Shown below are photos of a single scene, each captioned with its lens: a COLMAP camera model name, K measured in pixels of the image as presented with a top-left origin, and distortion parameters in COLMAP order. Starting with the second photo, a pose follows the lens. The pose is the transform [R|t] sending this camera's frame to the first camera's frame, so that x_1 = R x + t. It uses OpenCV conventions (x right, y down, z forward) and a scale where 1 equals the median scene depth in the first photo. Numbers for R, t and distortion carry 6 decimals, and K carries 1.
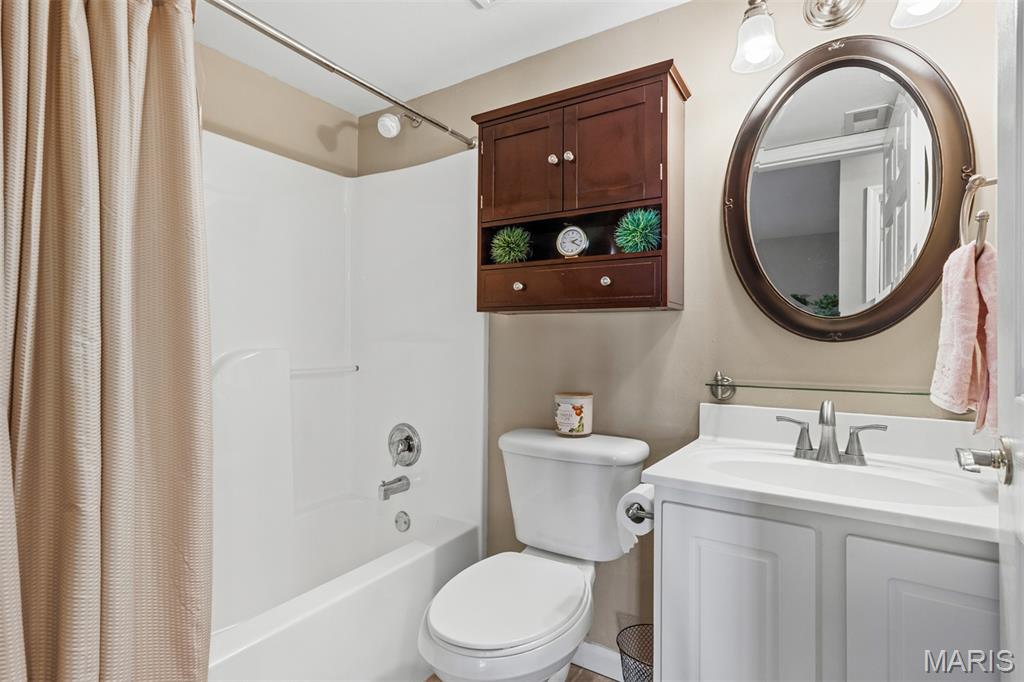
lens RADIAL K [[504.8, 0, 504.9], [0, 504.8, 335.9], [0, 0, 1]] dist [0.004215, 0.001385]
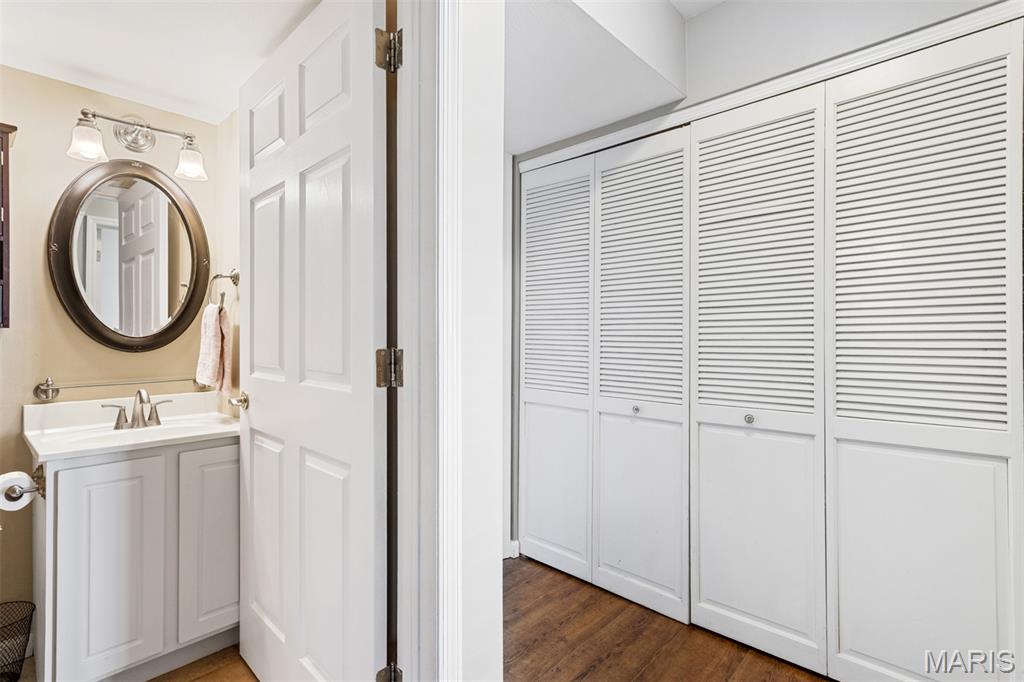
lens RADIAL K [[497.9, 0, 502.2], [0, 497.9, 342.2], [0, 0, 1]] dist [0.005345, 0.000875]
pose [[0.152845, -0.015668, 0.988126, -0.761098], [-0.007542, 0.999827, 0.017020, -0.058743], [-0.988221, -0.010054, 0.152701, -0.389388]]
